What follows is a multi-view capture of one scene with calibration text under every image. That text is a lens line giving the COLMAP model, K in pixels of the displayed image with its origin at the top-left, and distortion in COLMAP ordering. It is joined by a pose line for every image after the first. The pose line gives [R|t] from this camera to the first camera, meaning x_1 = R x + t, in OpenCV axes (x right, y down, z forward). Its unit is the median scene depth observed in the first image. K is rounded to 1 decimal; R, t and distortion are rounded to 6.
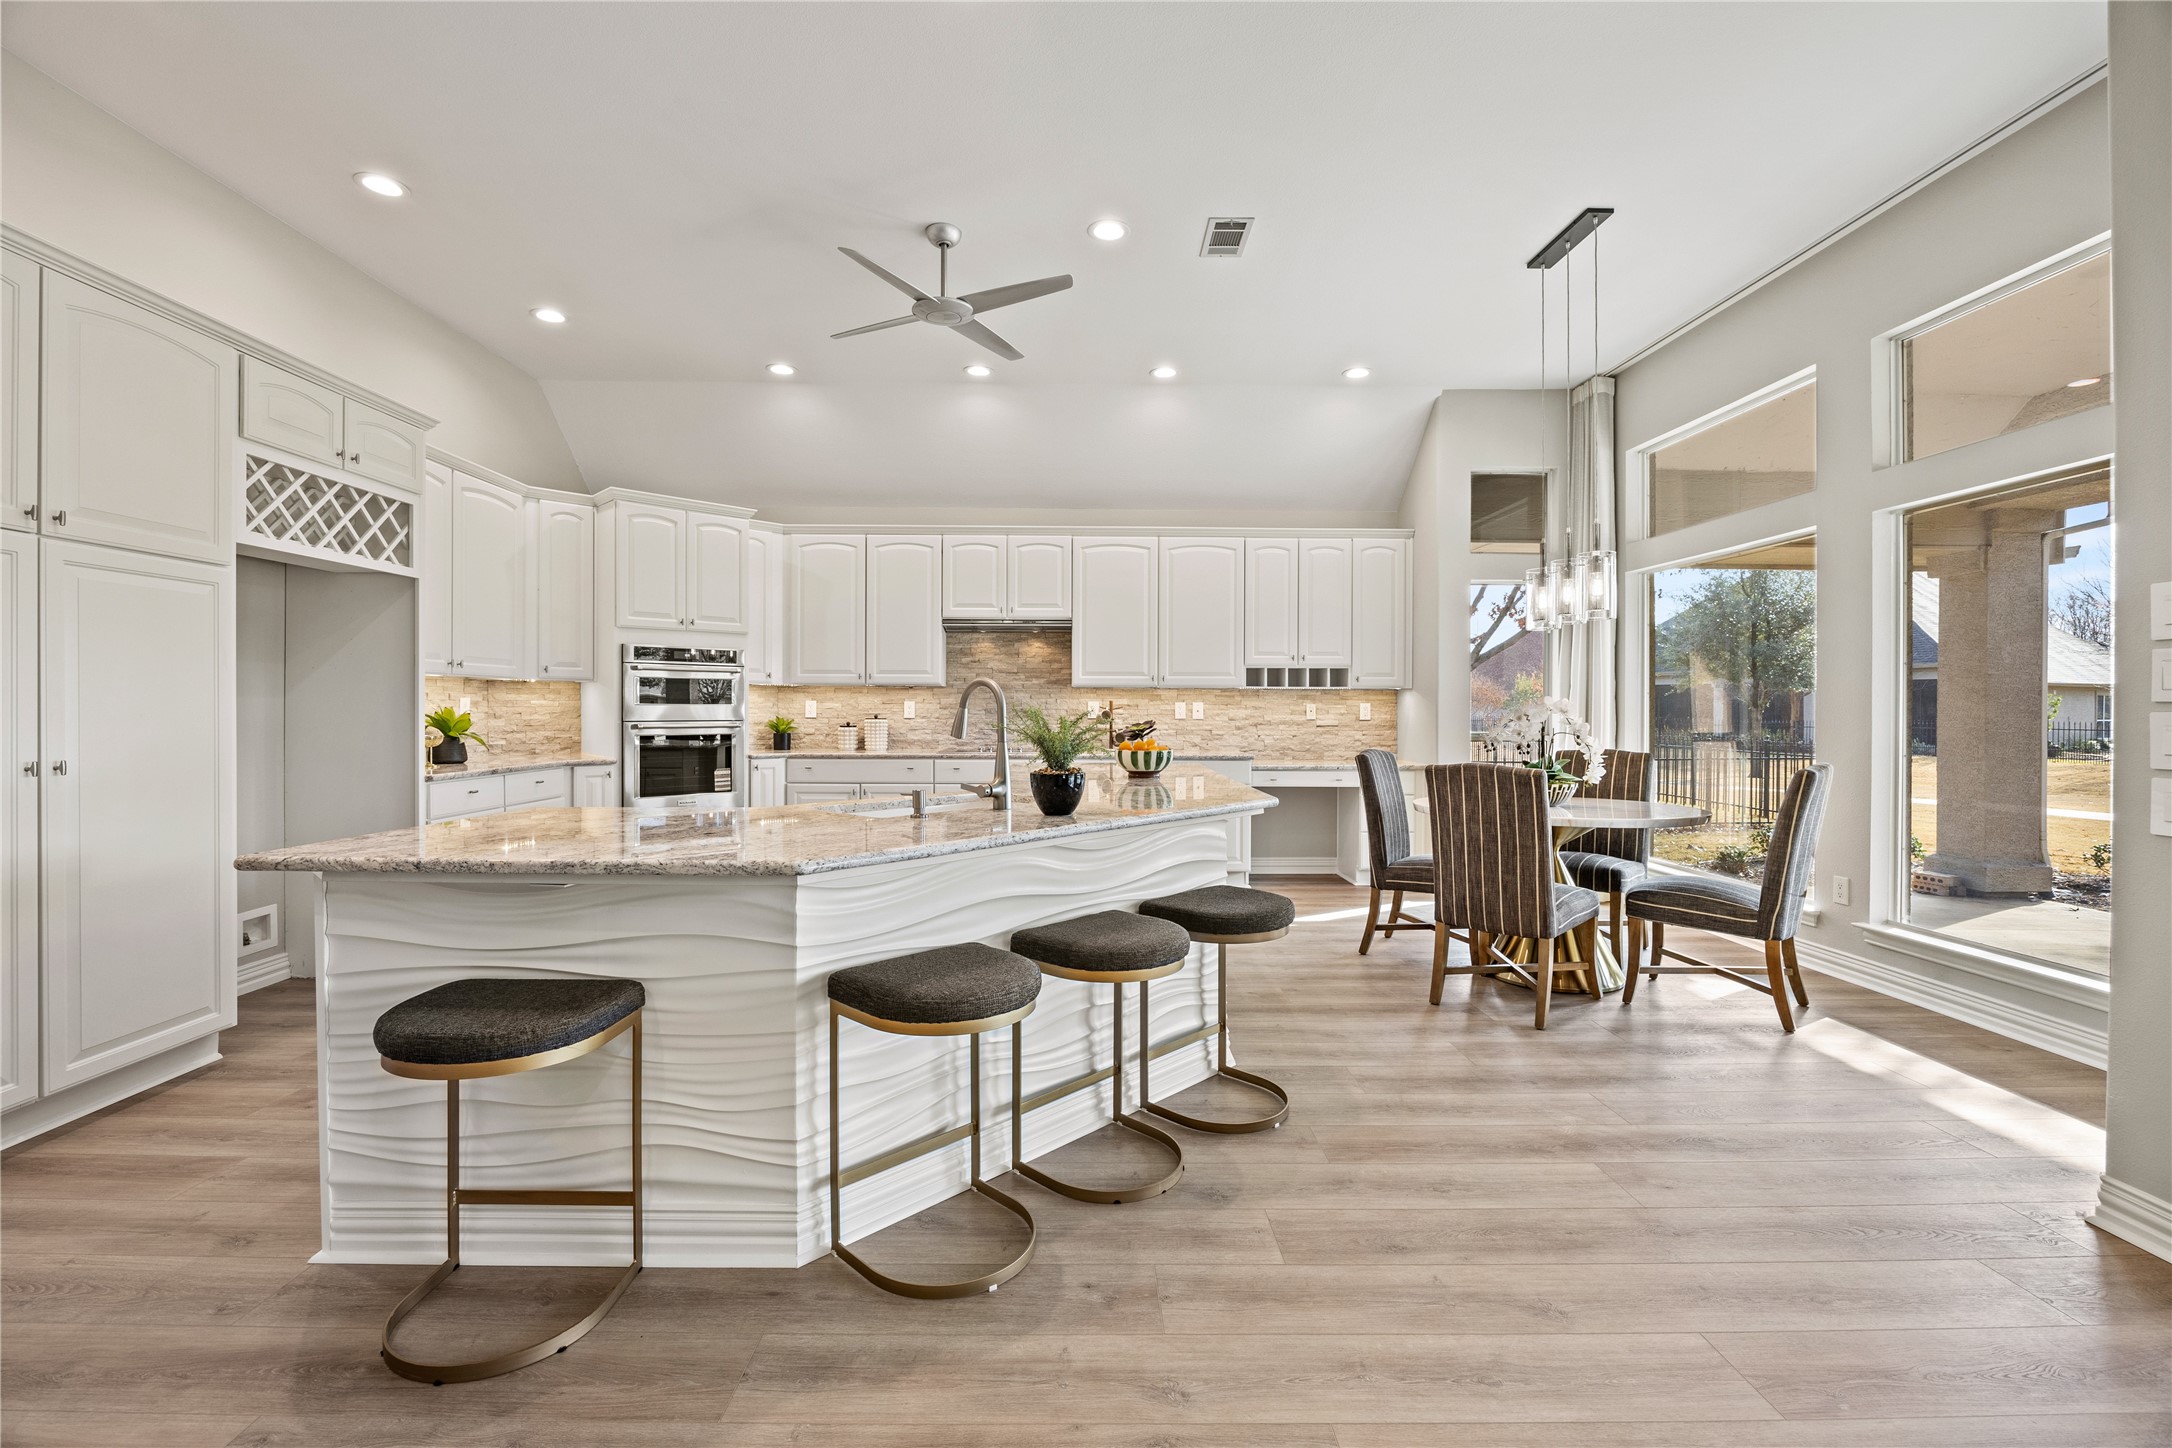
lens RADIAL K [[942.2, 0, 1081.3], [0, 942.2, 709.7], [0, 0, 1]] dist [-0.016958, 0.000991]
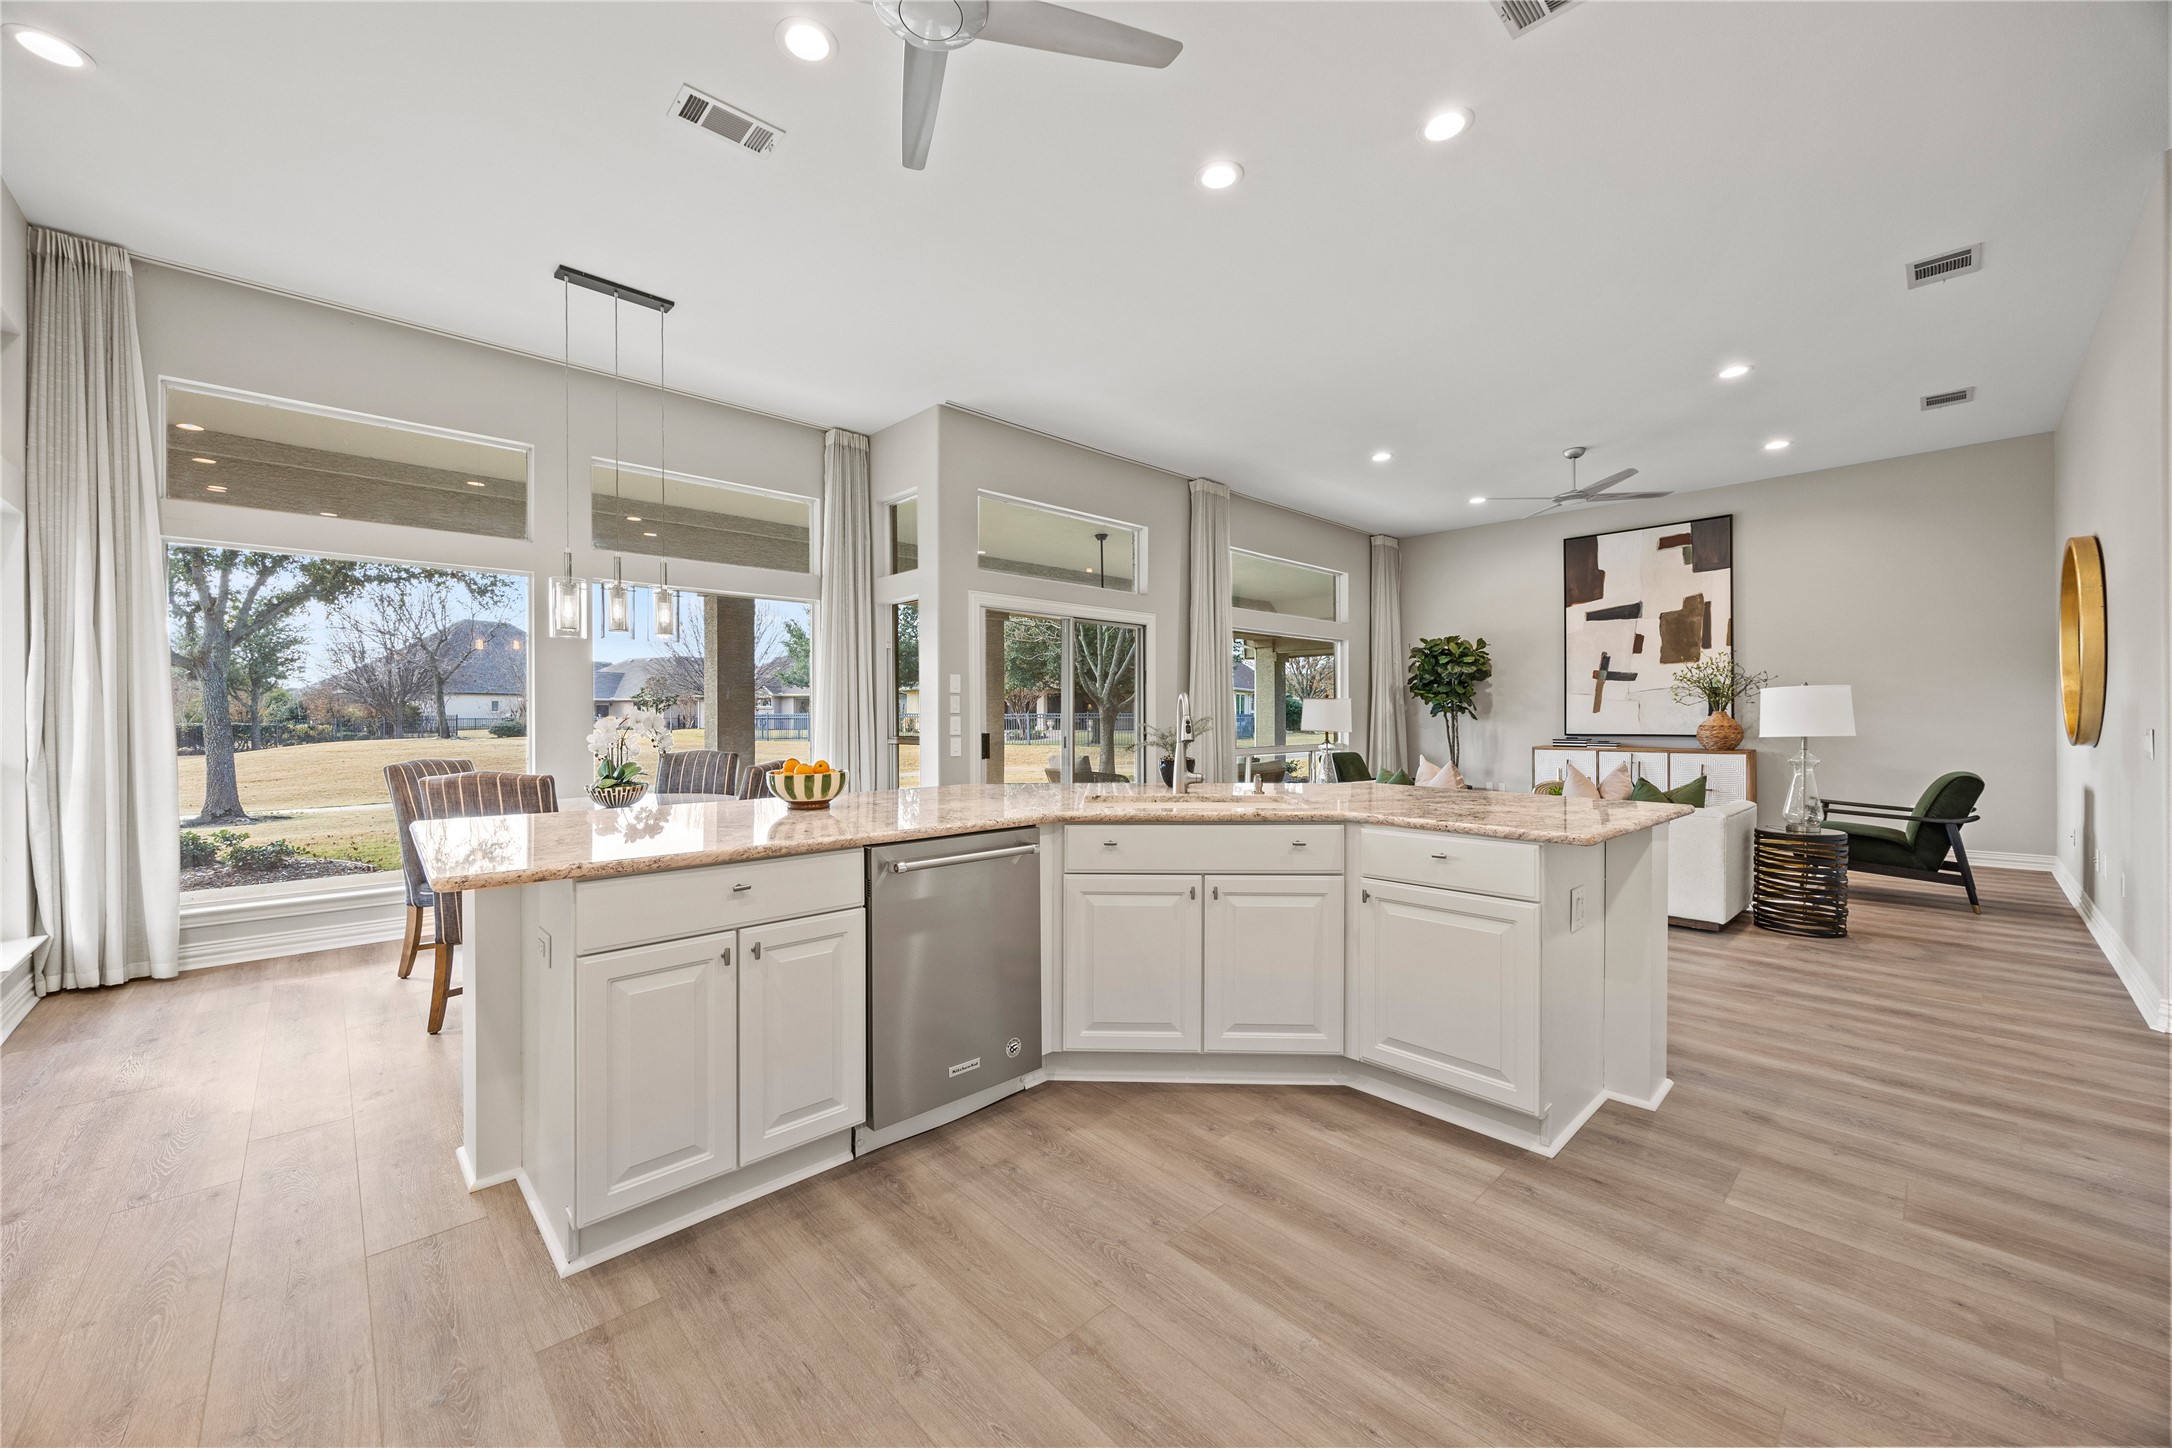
lens RADIAL K [[824.1, 0, 1070.9], [0, 824.1, 718.1], [0, 0, 1]] dist [-0.005652, 0.000554]
pose [[-0.670893, -0.004702, 0.741539, -0.402777], [0.000692, 0.999975, 0.006966, -0.003810], [-0.741554, 0.005186, -0.670873, 0.907935]]
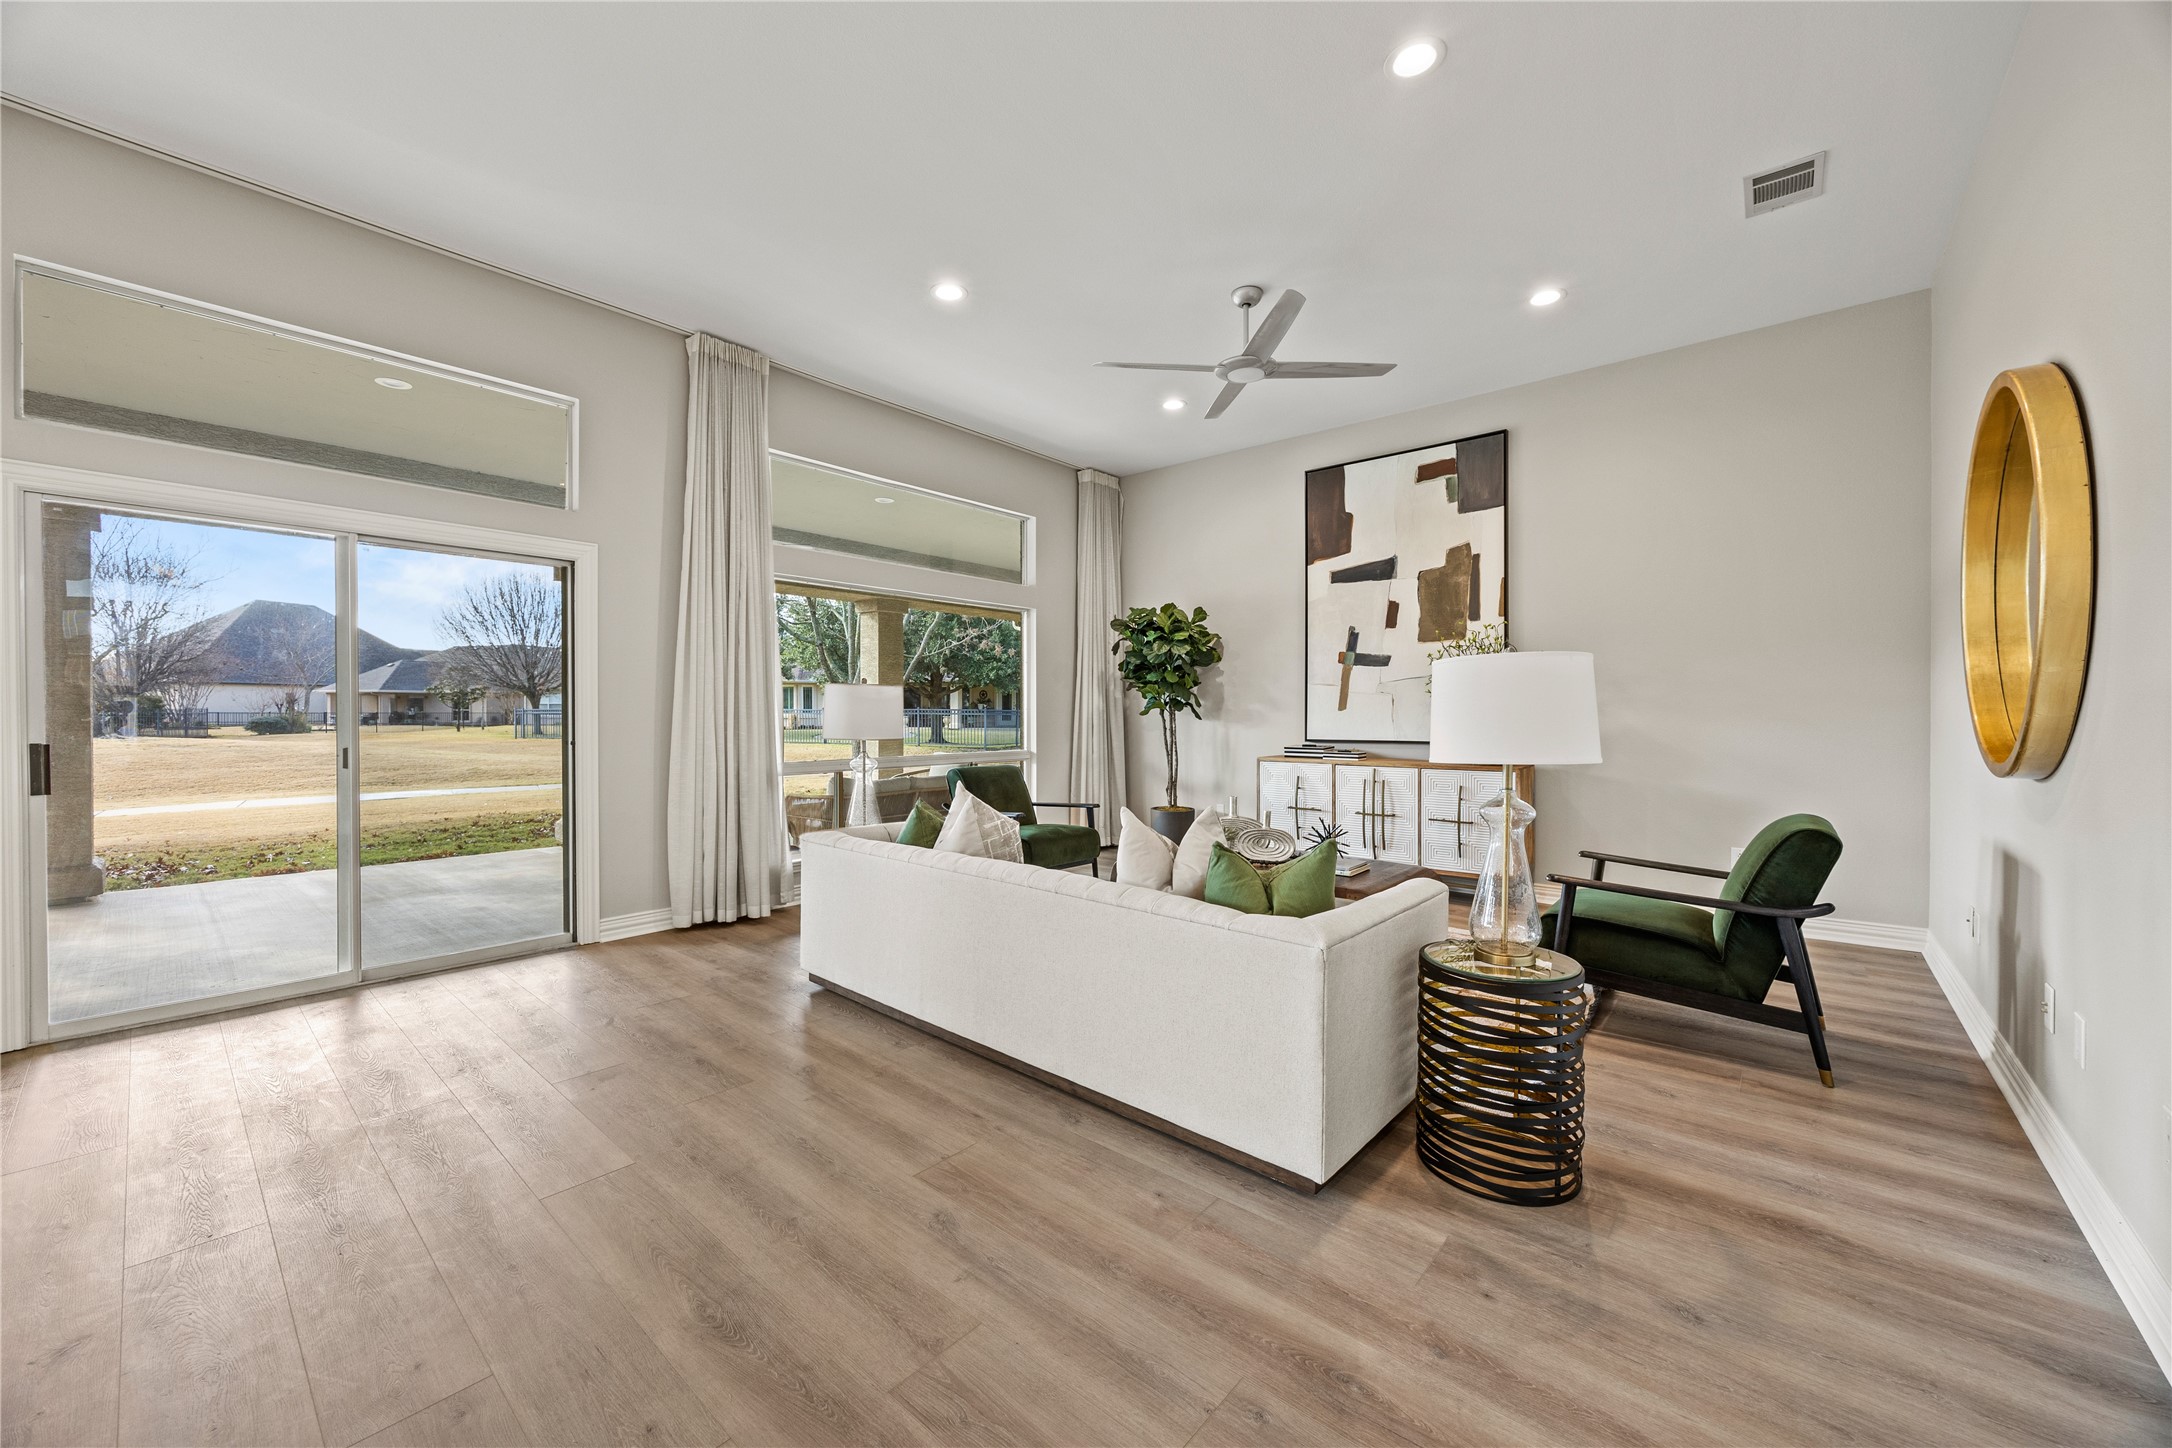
lens RADIAL K [[824.1, 0, 1075.1], [0, 824.1, 718.3], [0, 0, 1]] dist [-0.005652, 0.000554]
pose [[-0.745457, -0.010623, 0.666469, -0.394065], [-0.005382, 0.999936, 0.009919, -0.001741], [-0.666532, 0.003807, -0.745466, 0.261881]]
